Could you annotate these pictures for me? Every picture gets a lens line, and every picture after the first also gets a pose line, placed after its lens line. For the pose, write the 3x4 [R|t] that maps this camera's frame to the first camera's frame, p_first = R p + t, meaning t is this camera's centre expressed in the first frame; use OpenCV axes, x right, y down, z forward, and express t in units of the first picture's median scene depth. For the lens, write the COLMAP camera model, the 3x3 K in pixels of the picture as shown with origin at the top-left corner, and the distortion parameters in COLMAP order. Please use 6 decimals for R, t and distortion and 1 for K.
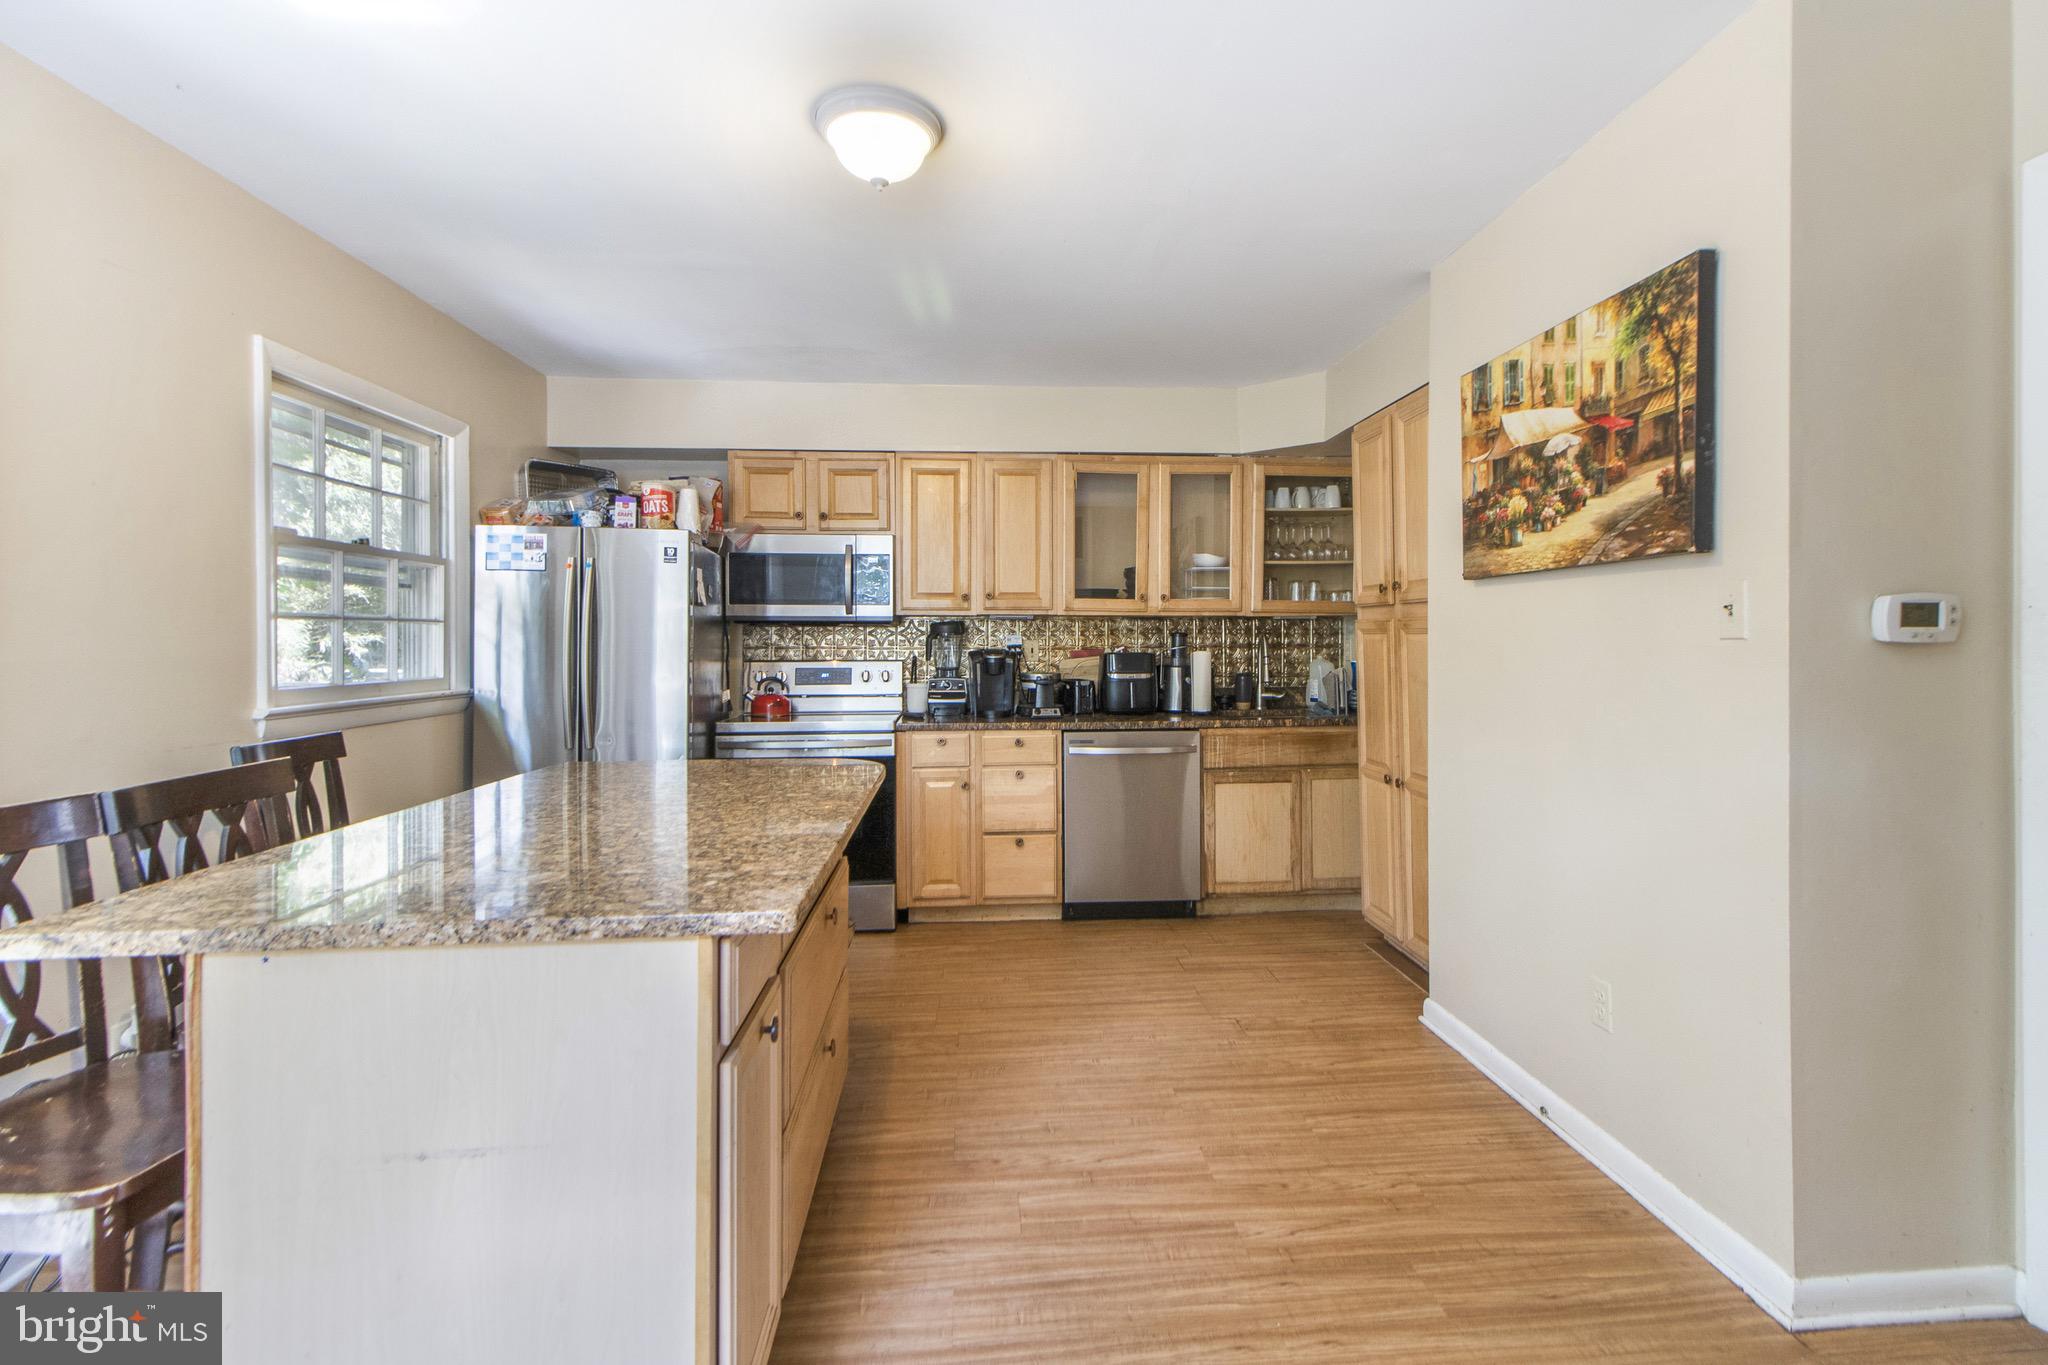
lens RADIAL K [[943.9, 0, 1027.5], [0, 943.9, 647.8], [0, 0, 1]] dist [0.029985, -0.012247]
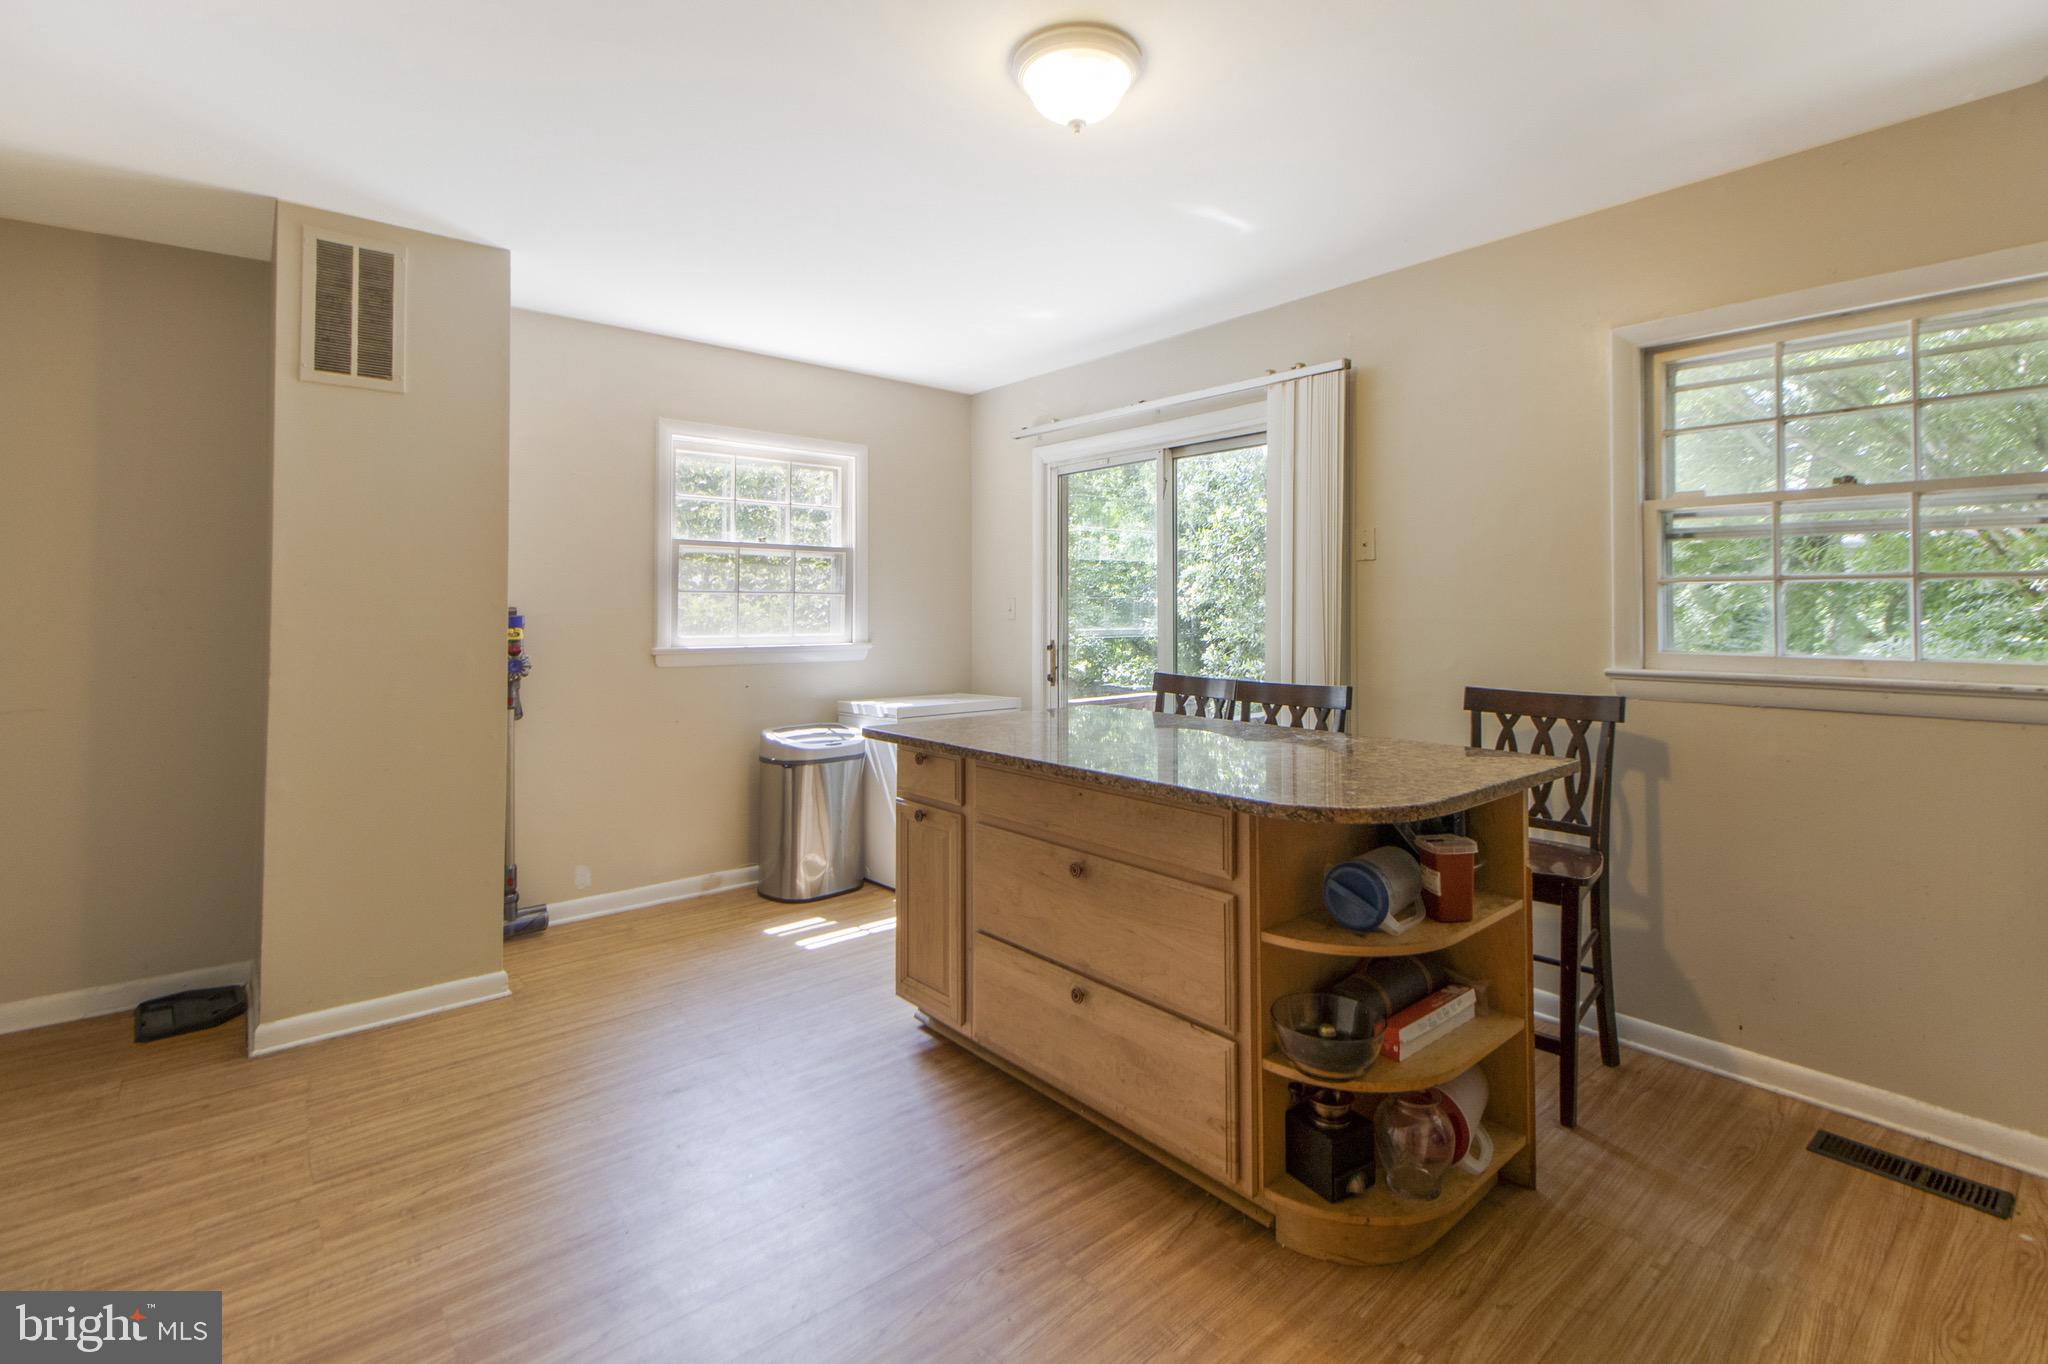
lens RADIAL K [[943.9, 0, 1061.3], [0, 943.9, 586.4], [0, 0, 1]] dist [0.029985, -0.012247]
pose [[-0.784551, -0.010396, -0.619977, 0.405026], [-0.000682, 0.999873, -0.015903, -0.013255], [0.620064, -0.012054, -0.784459, 1.581650]]
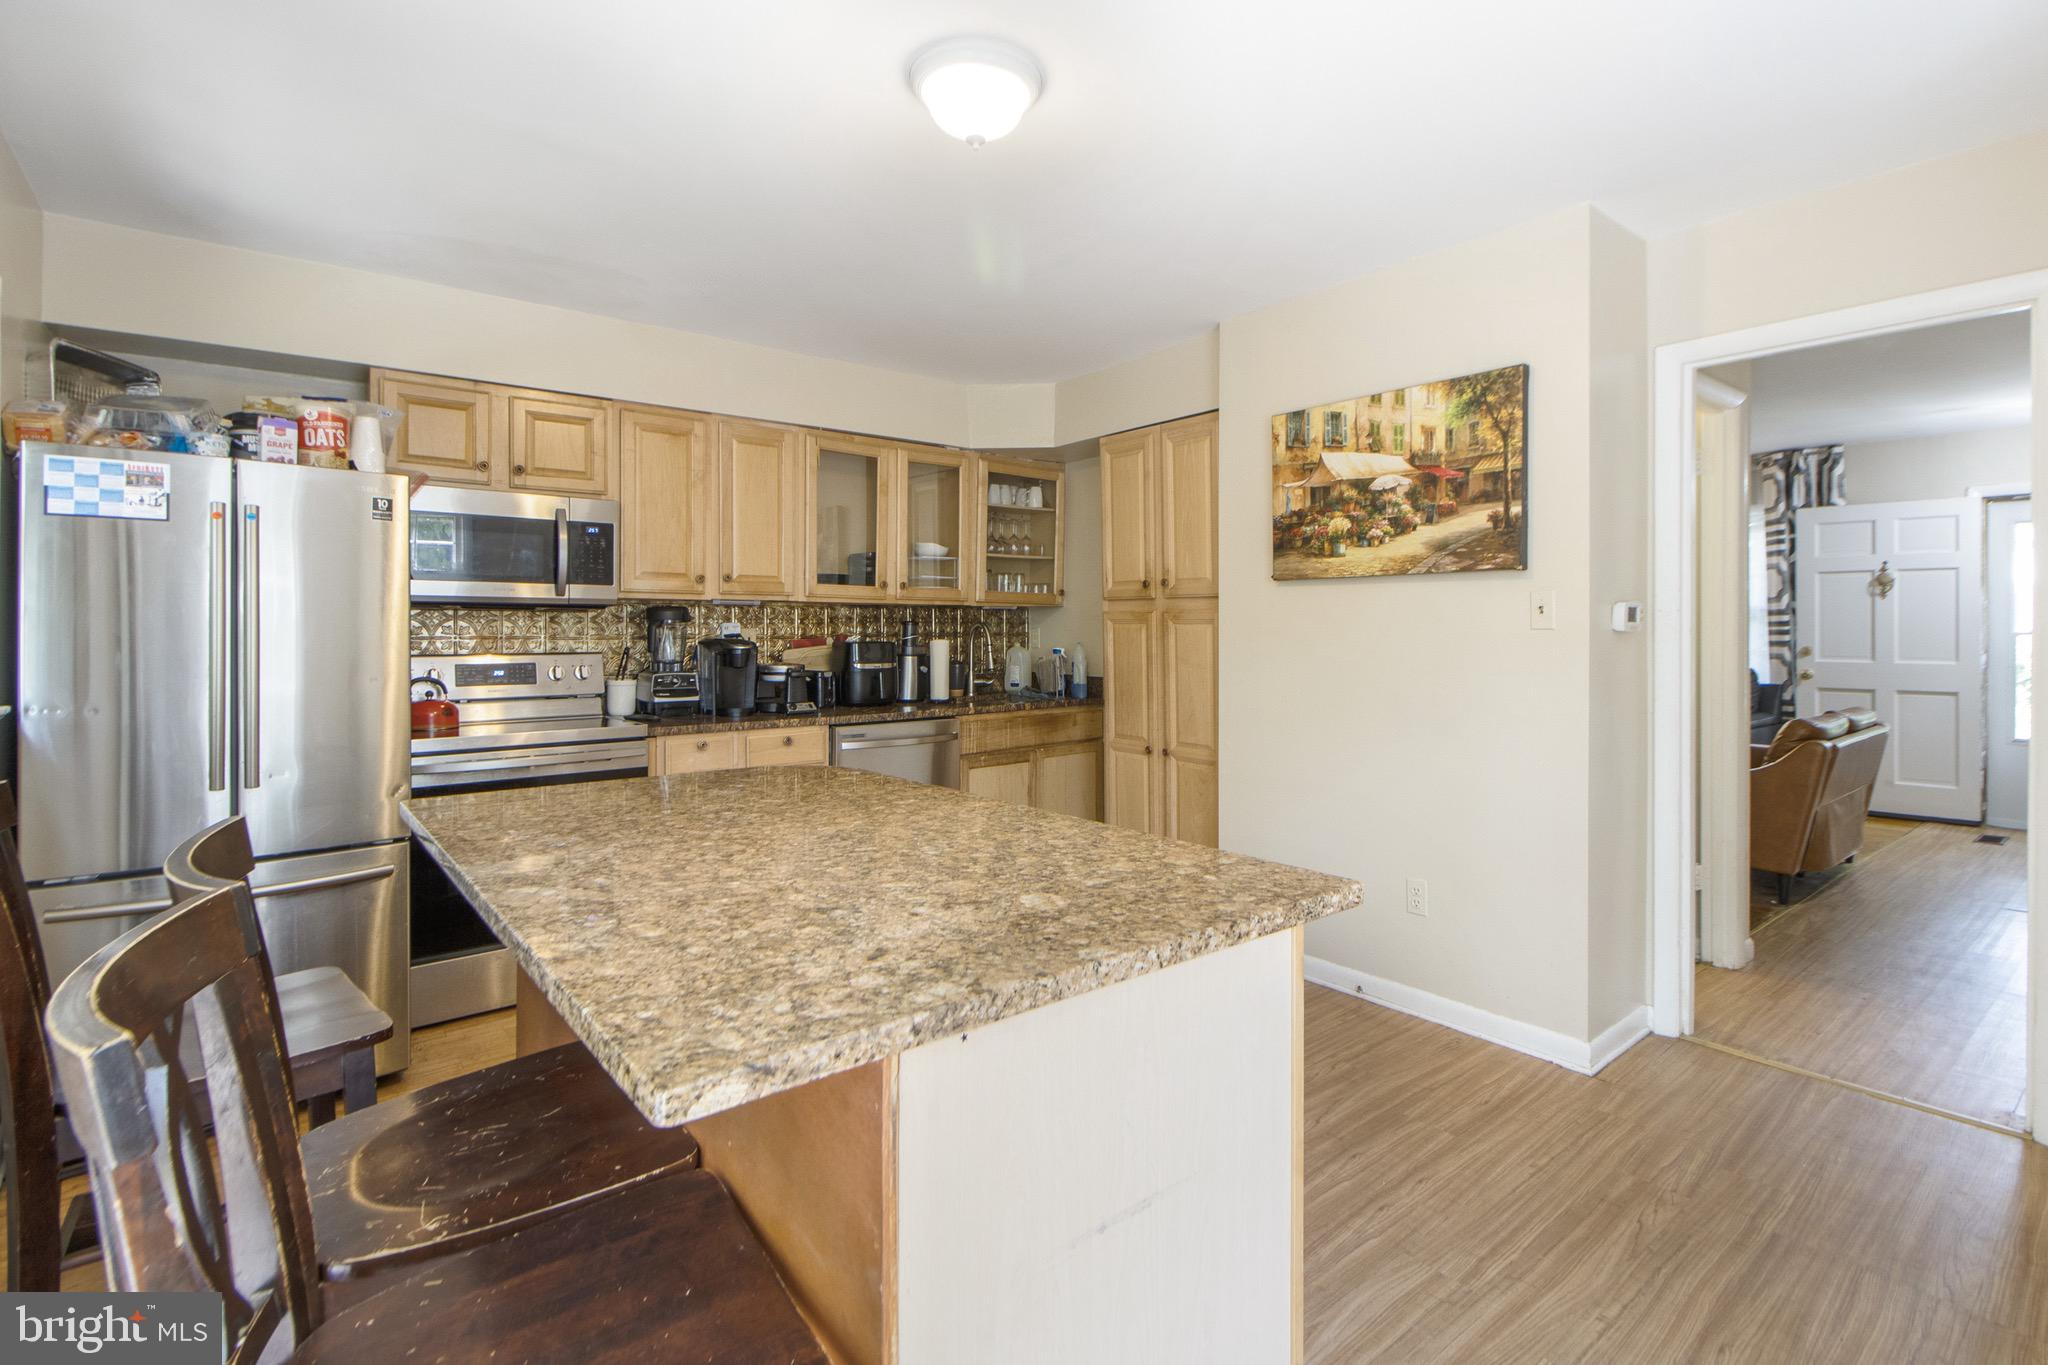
lens RADIAL K [[976.5, 0, 1039.3], [0, 976.5, 635.5], [0, 0, 1]] dist [0.018046, -0.006523]
pose [[0.817127, -0.002121, 0.576454, -0.603709], [0.002852, 0.999996, -0.000364, -0.000646], [-0.576451, 0.001941, 0.817129, 0.157094]]
